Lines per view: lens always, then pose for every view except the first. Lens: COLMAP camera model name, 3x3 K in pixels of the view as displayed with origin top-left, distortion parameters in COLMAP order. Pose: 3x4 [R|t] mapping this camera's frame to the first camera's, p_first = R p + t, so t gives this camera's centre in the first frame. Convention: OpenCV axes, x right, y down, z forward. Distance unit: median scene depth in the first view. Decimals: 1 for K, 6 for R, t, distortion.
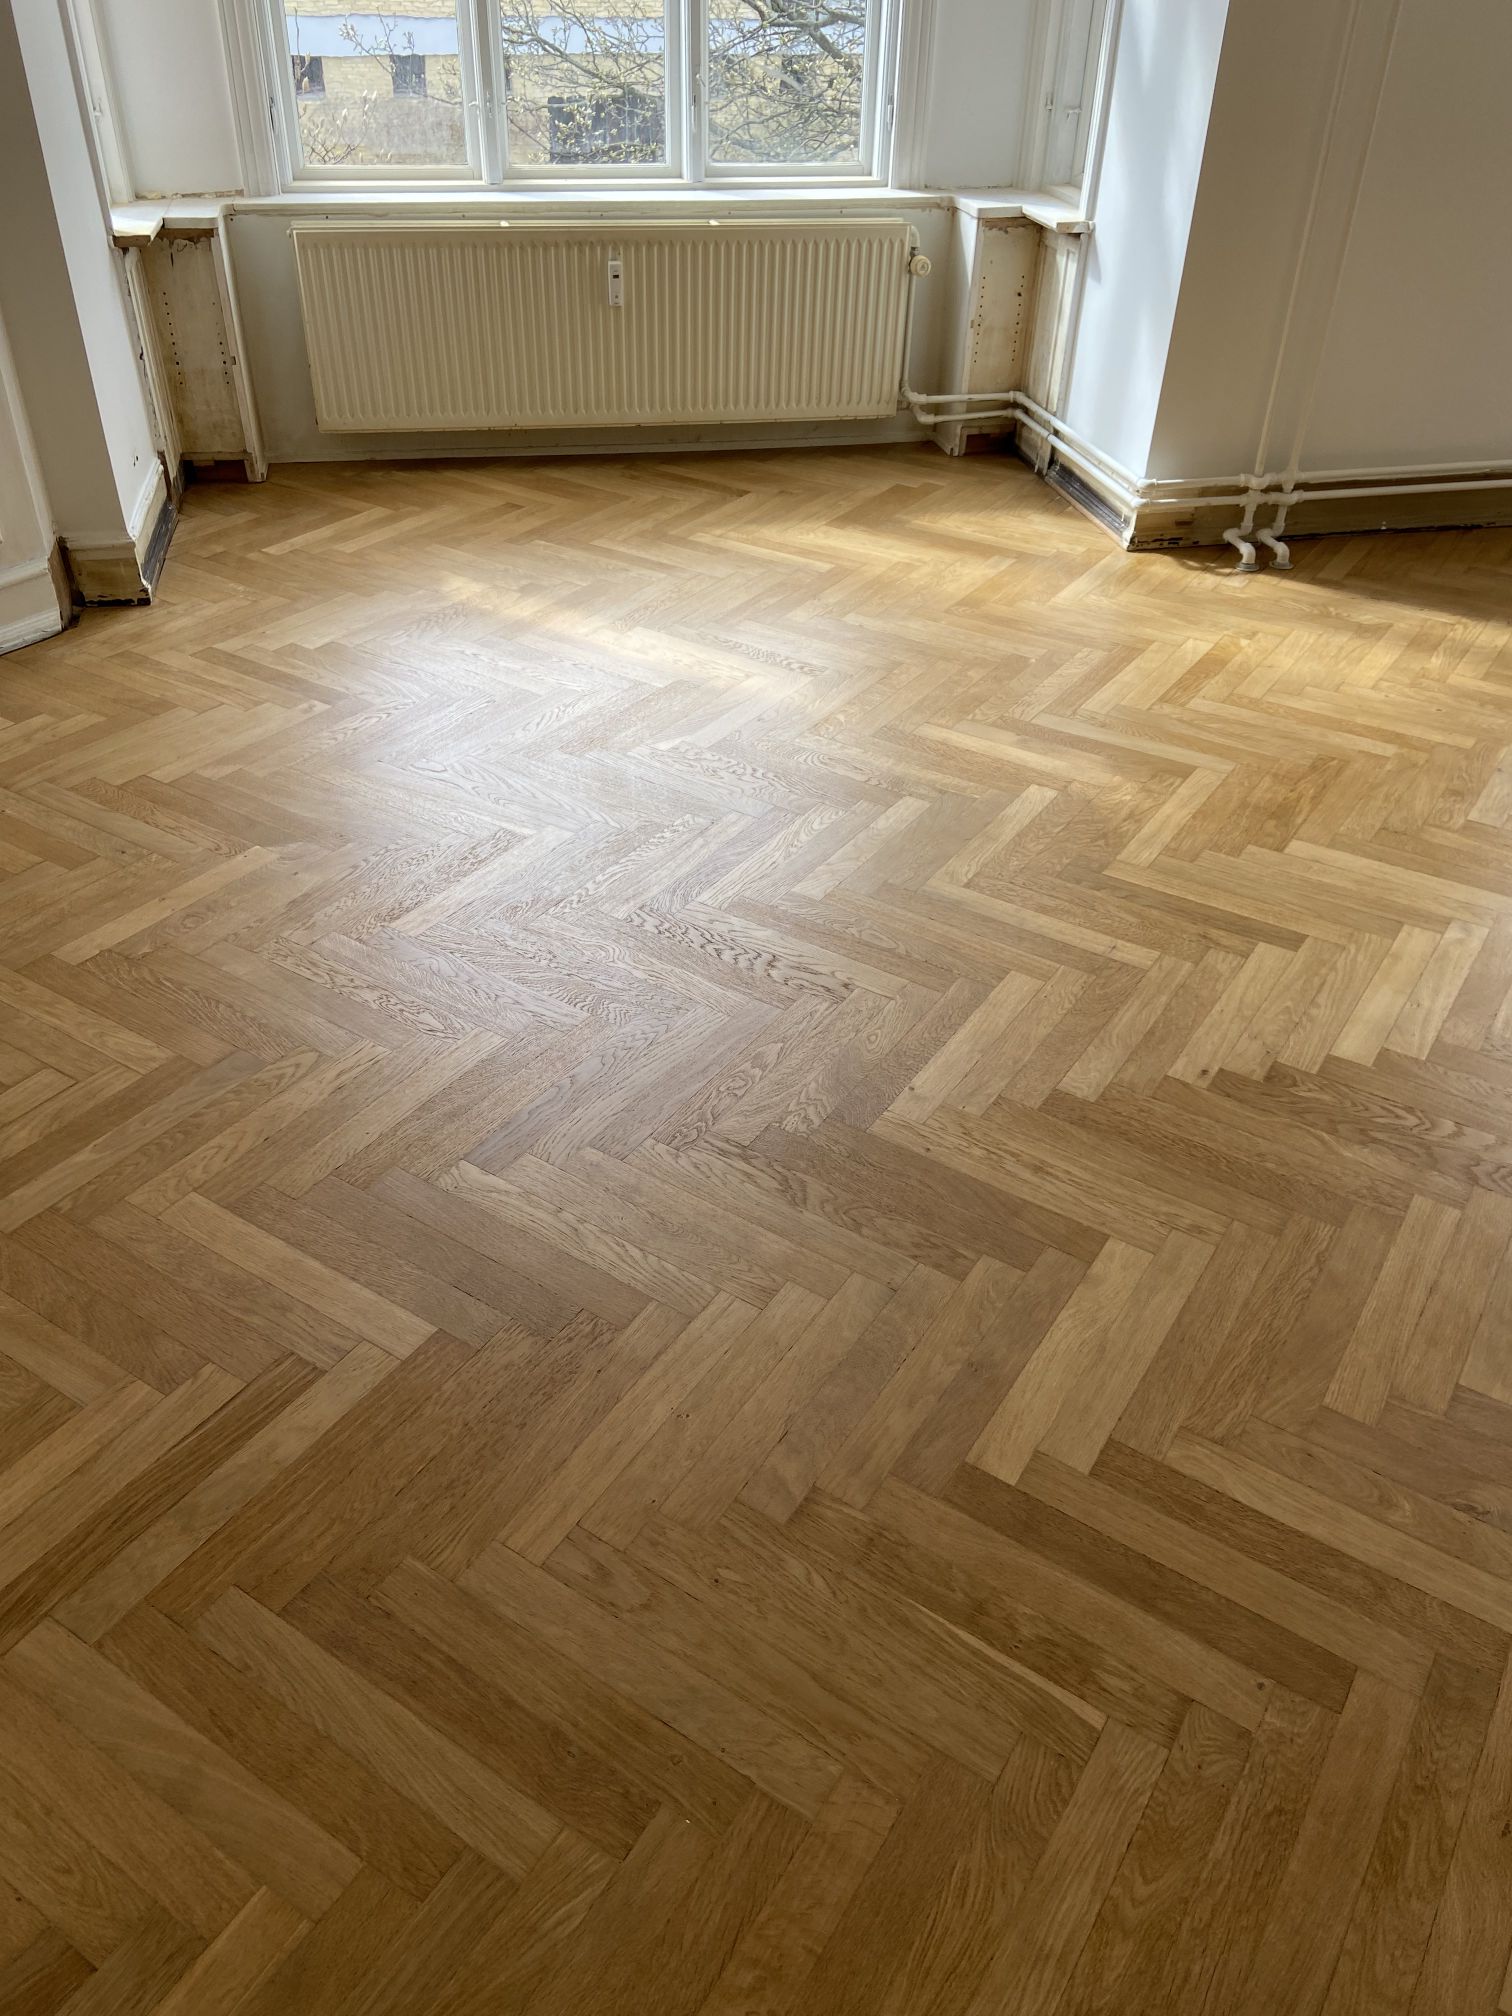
lens RADIAL K [[1514.4, 0, 756.0], [0, 1514.4, 1008.0], [0, 0, 1]] dist [0.118462, -0.146407]
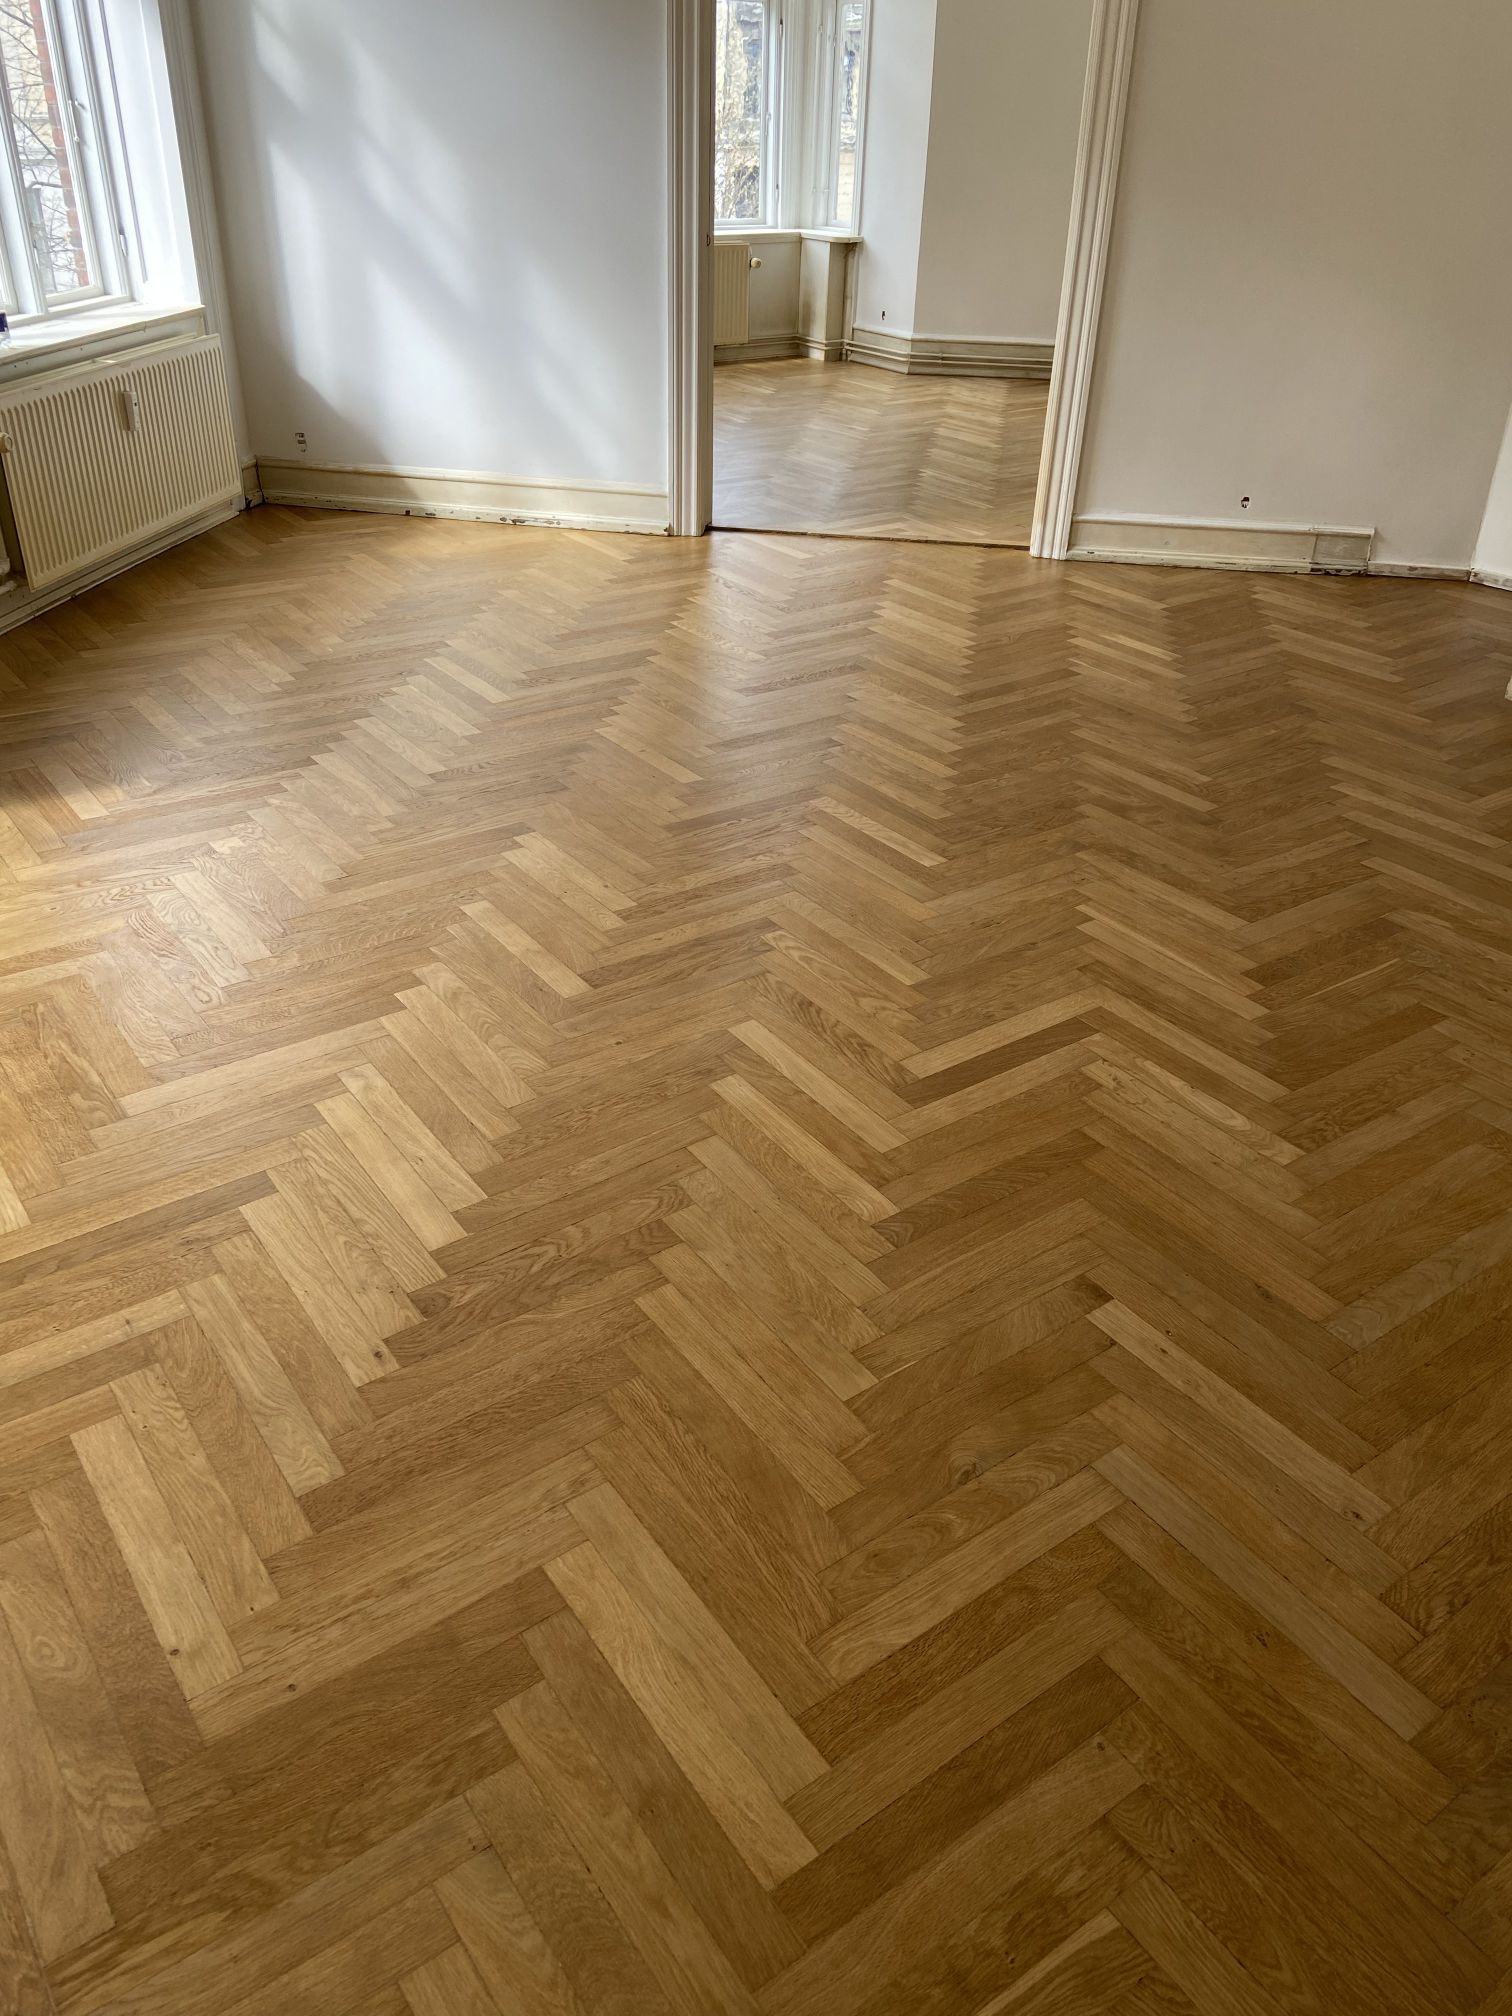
lens RADIAL K [[1514.4, 0, 756.0], [0, 1514.4, 1008.0], [0, 0, 1]] dist [0.118462, -0.146407]
pose [[0.366235, -0.484074, 0.794698, -0.246453], [0.534233, 0.808640, 0.246367, -0.242961], [-0.761884, 0.334325, 0.554760, 0.339754]]
